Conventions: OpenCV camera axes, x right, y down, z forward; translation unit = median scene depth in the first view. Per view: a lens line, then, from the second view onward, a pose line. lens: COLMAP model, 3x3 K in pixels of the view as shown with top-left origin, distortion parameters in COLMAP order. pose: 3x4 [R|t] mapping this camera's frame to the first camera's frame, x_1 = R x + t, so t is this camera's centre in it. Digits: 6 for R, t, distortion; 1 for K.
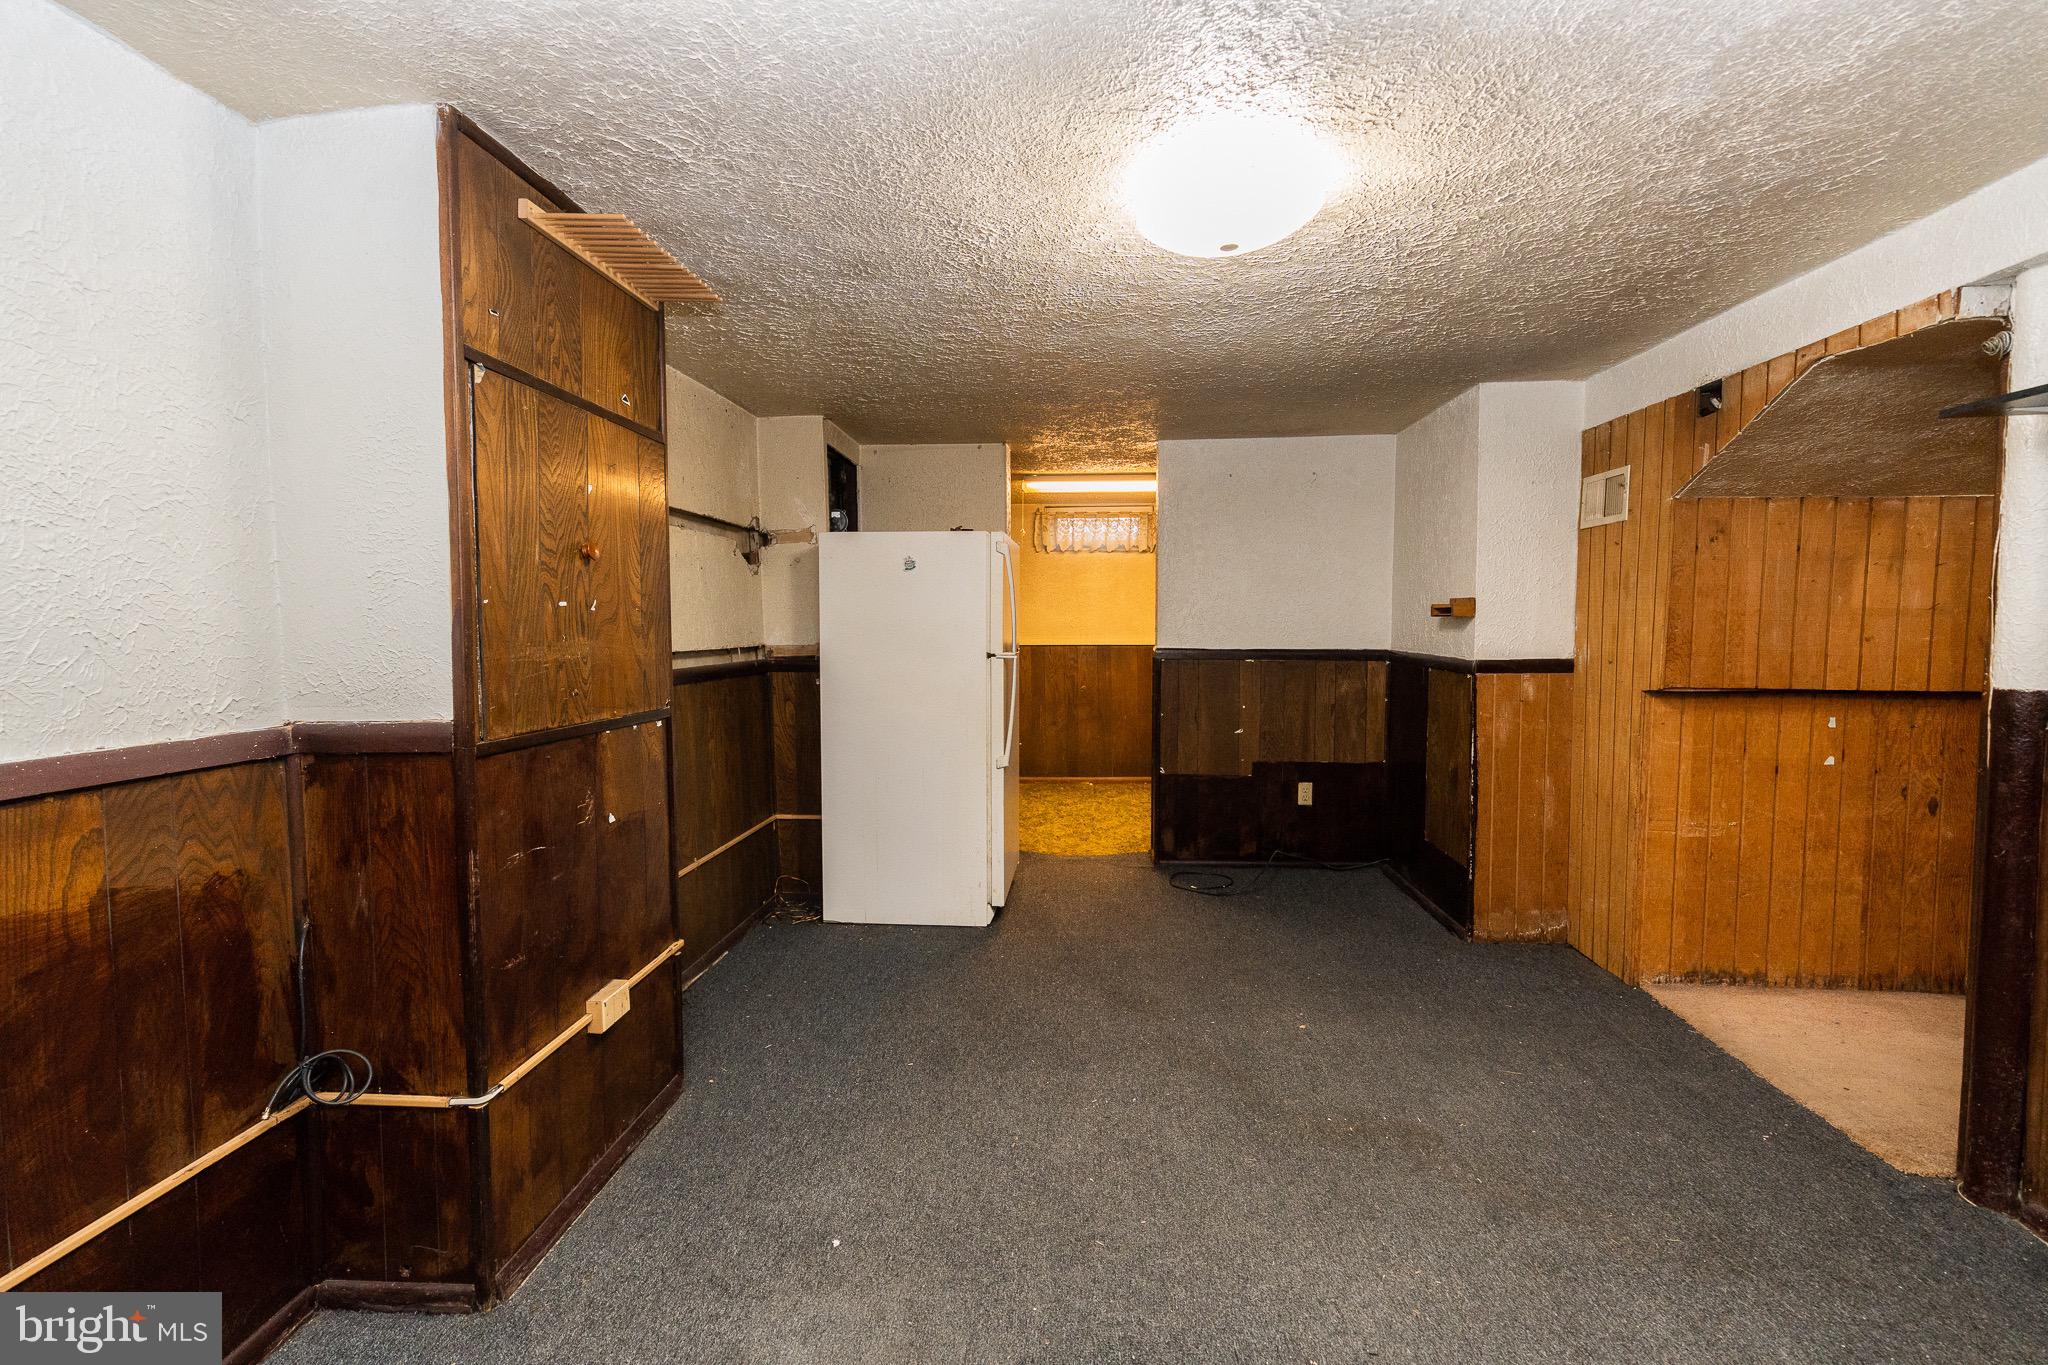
lens RADIAL K [[921.2, 0, 1029.5], [0, 921.2, 680.5], [0, 0, 1]] dist [-0.012791, 0.005140]
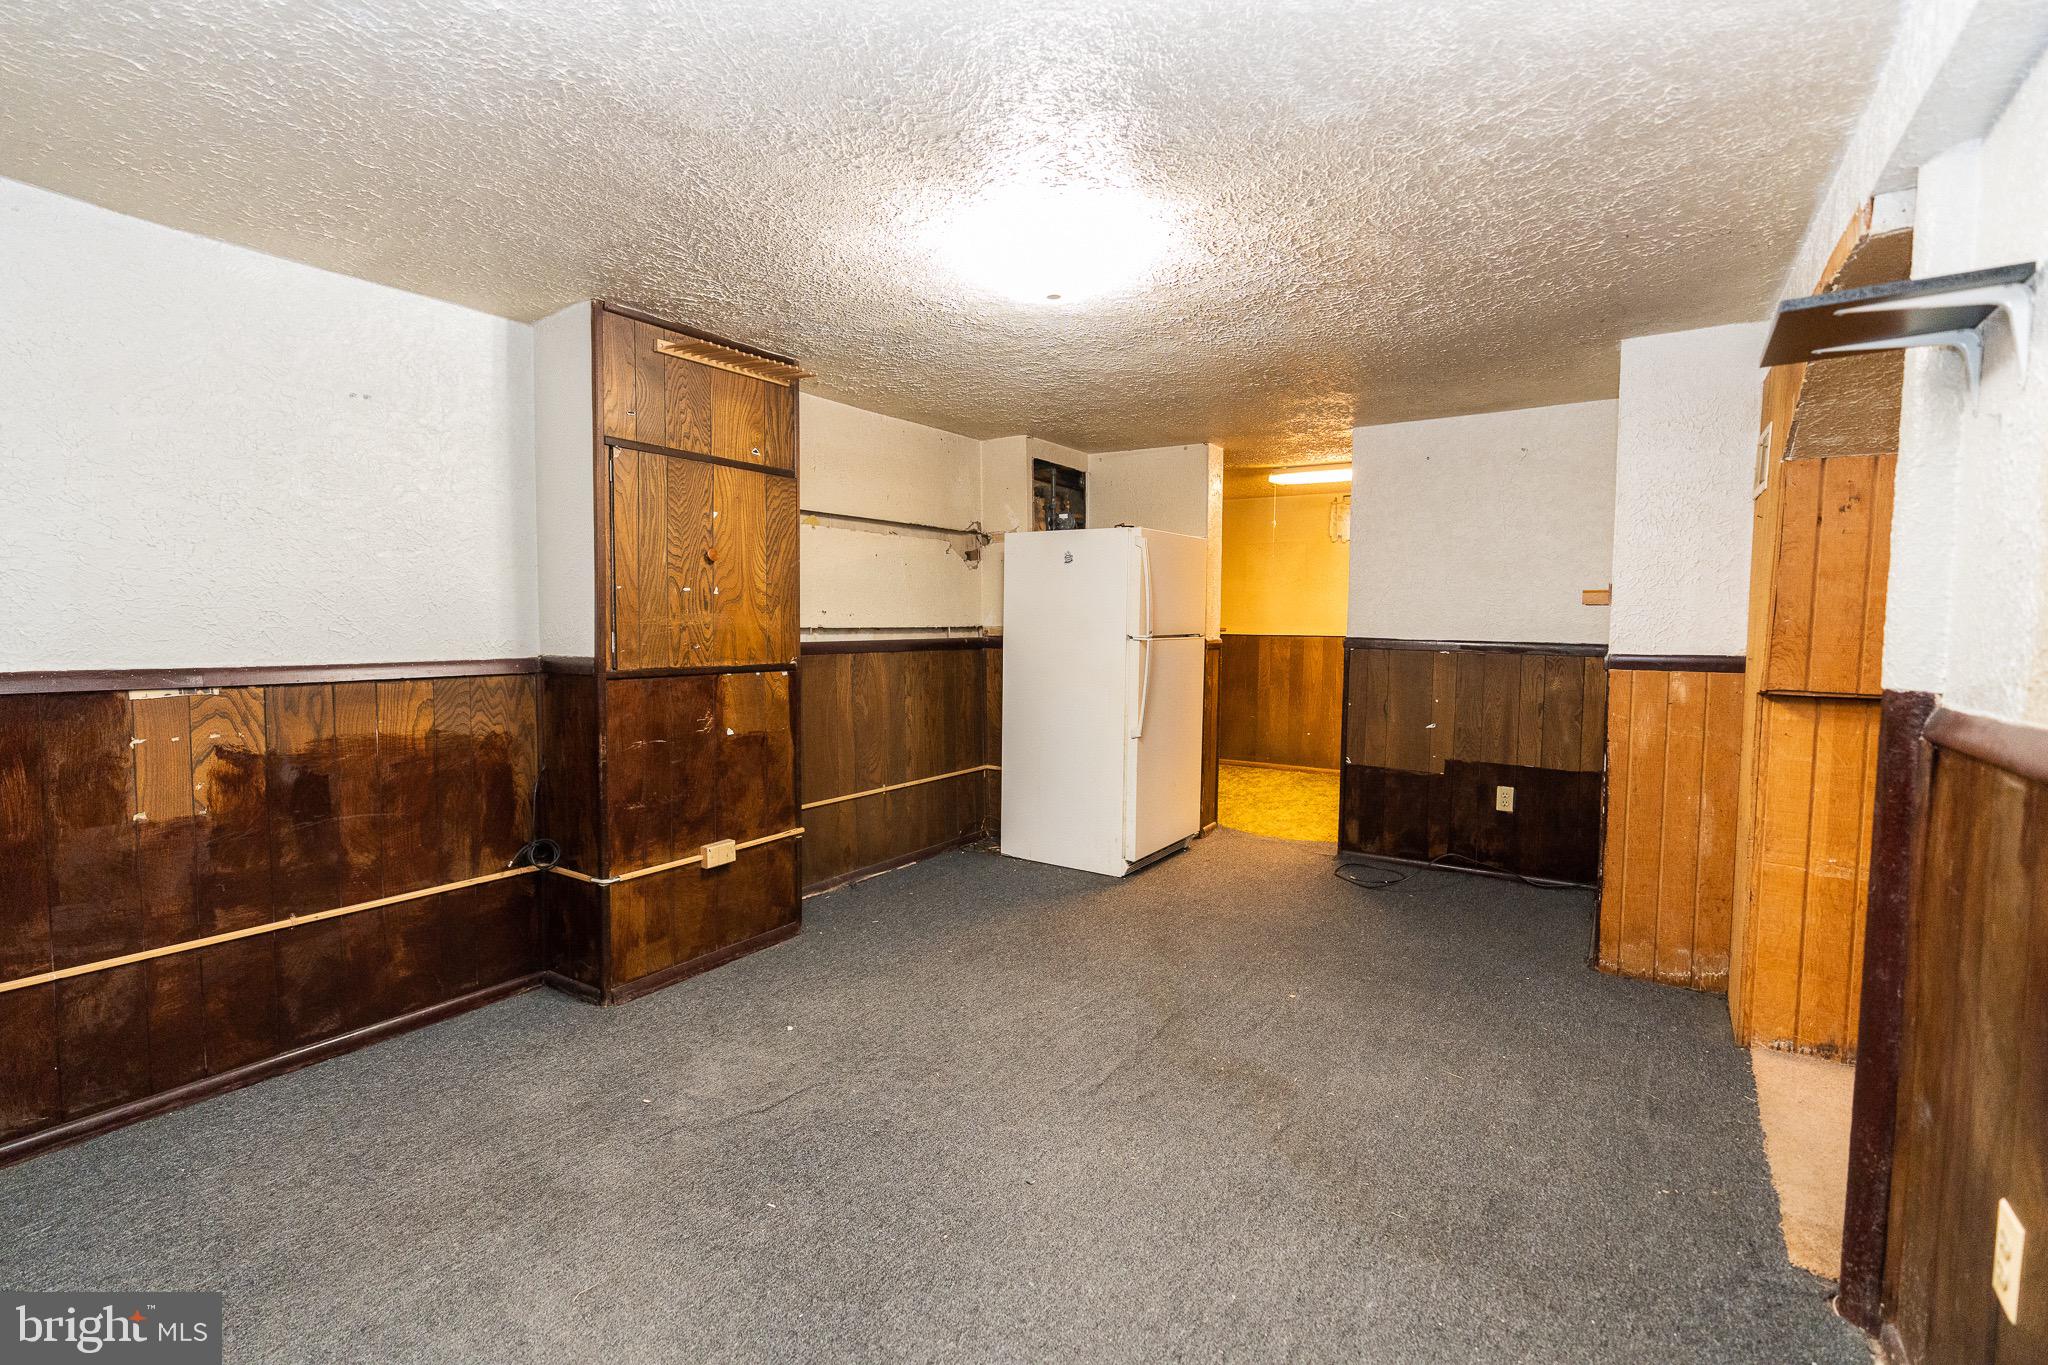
lens RADIAL K [[921.2, 0, 1024.8], [0, 921.2, 681.2], [0, 0, 1]] dist [-0.012791, 0.005140]
pose [[0.868876, 0.046286, -0.492861, 0.508092], [-0.042186, 0.998921, 0.019441, 0.012075], [0.493229, 0.003900, 0.869891, -0.054668]]
